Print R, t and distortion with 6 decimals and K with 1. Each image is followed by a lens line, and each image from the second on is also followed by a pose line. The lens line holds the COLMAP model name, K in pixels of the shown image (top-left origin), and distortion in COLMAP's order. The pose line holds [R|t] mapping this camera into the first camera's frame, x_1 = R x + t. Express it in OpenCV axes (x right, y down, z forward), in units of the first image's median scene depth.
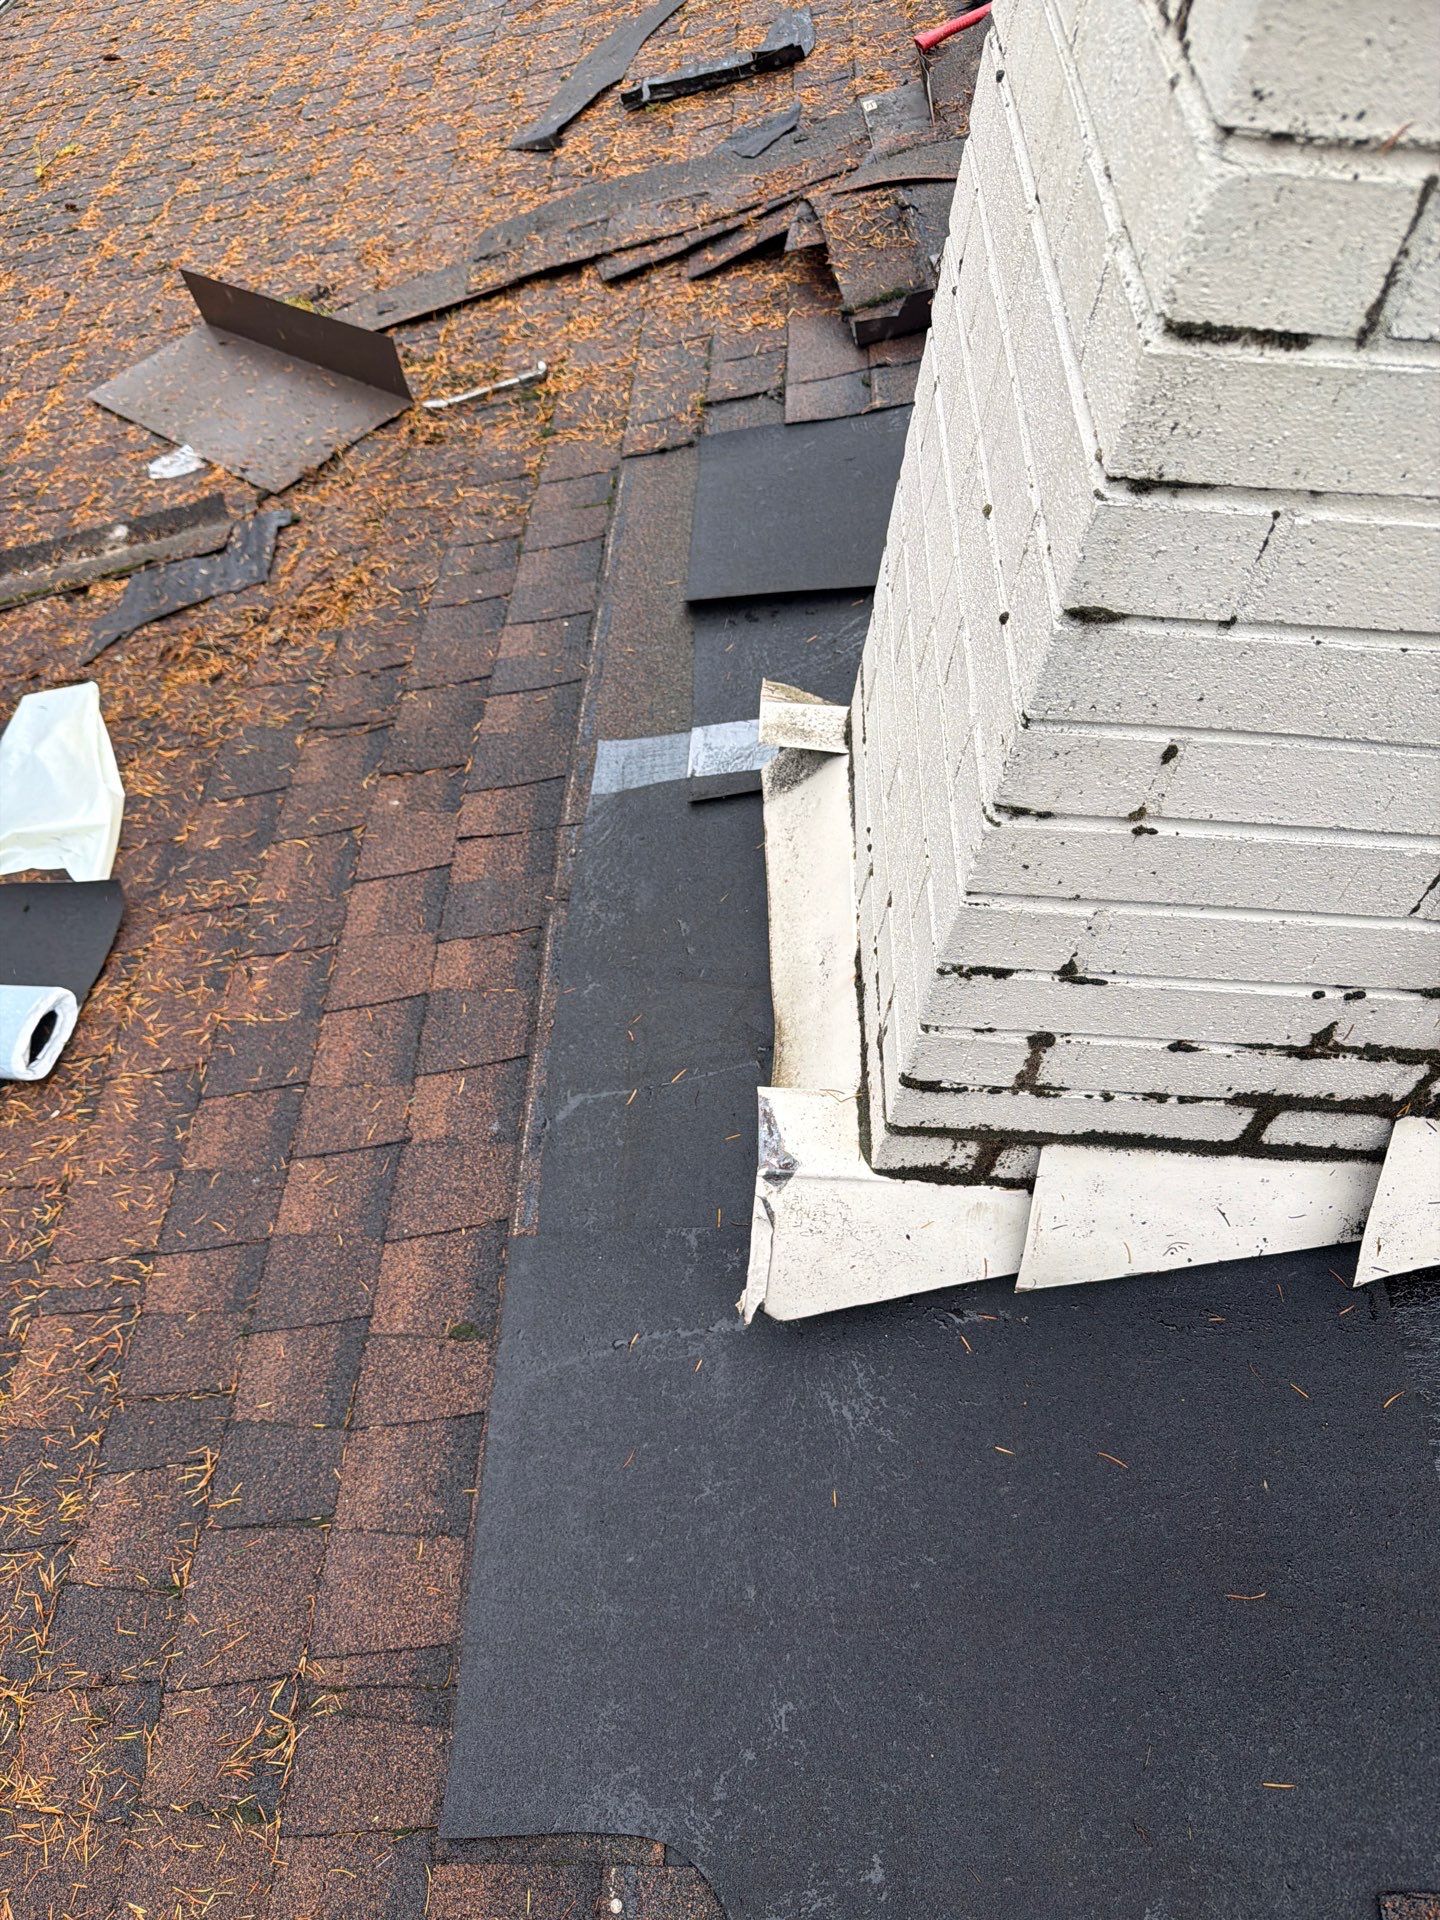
lens RADIAL K [[1350.4, 0, 719.8], [0, 1350.4, 953.7], [0, 0, 1]] dist [0.037953, -0.043649]
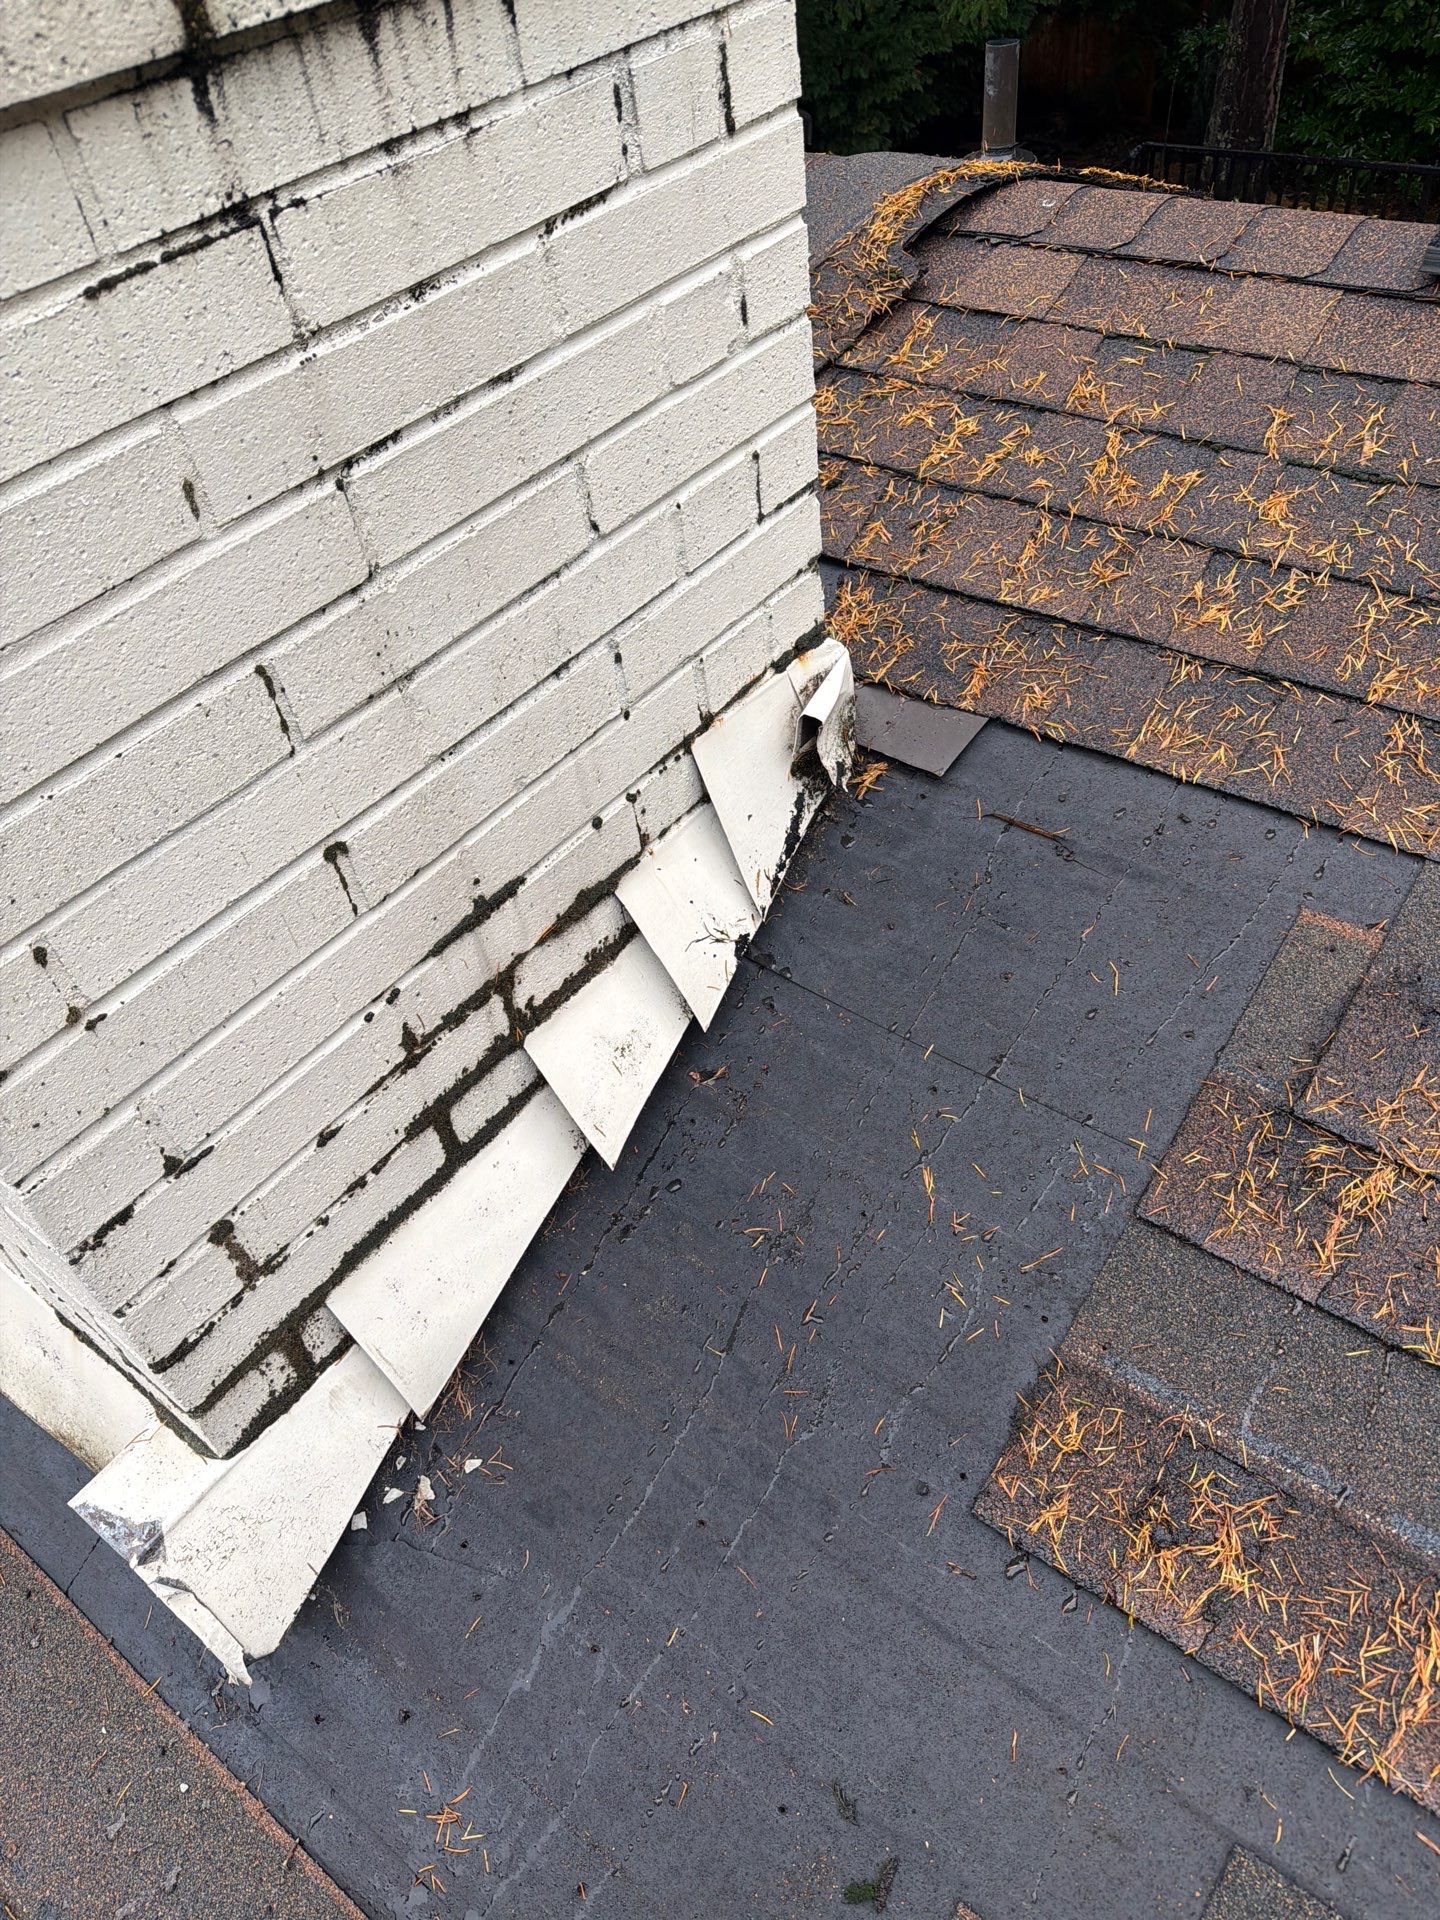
lens RADIAL K [[1350.4, 0, 719.4], [0, 1350.4, 973.8], [0, 0, 1]] dist [0.037953, -0.043649]
pose [[0.580127, -0.659076, 0.478614, 0.060071], [0.721671, 0.688358, 0.073168, 0.078240], [-0.377681, 0.302955, 0.874972, -0.050784]]
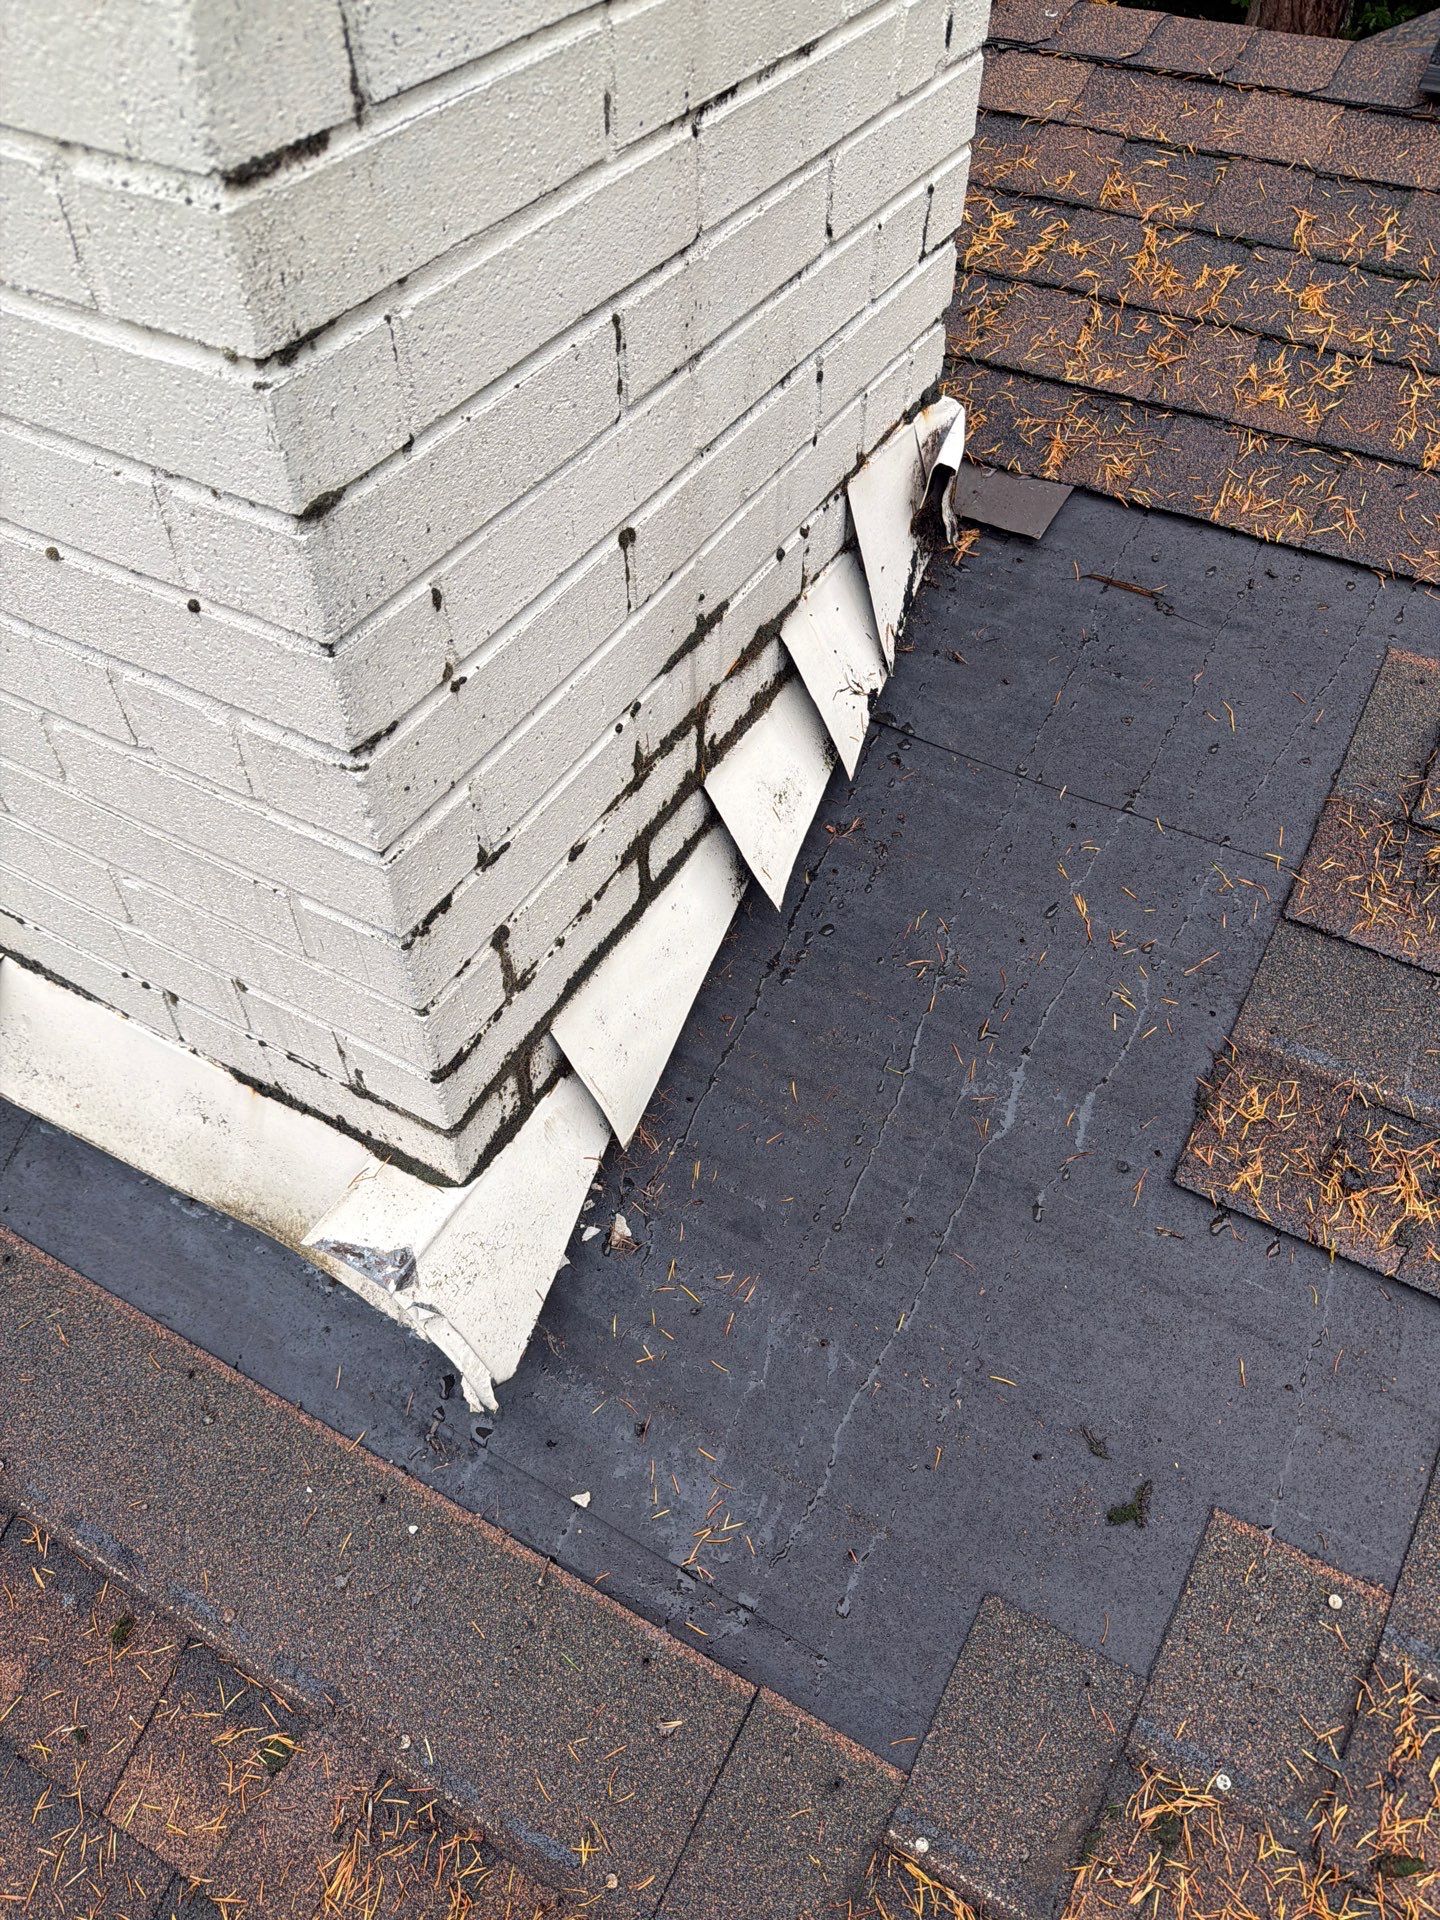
lens RADIAL K [[1350.4, 0, 715.2], [0, 1350.4, 950.1], [0, 0, 1]] dist [0.037953, -0.043649]
pose [[0.465572, -0.698342, 0.543655, -0.147710], [0.718076, 0.657147, 0.229183, -0.027252], [-0.517309, 0.283685, 0.807412, 0.071968]]
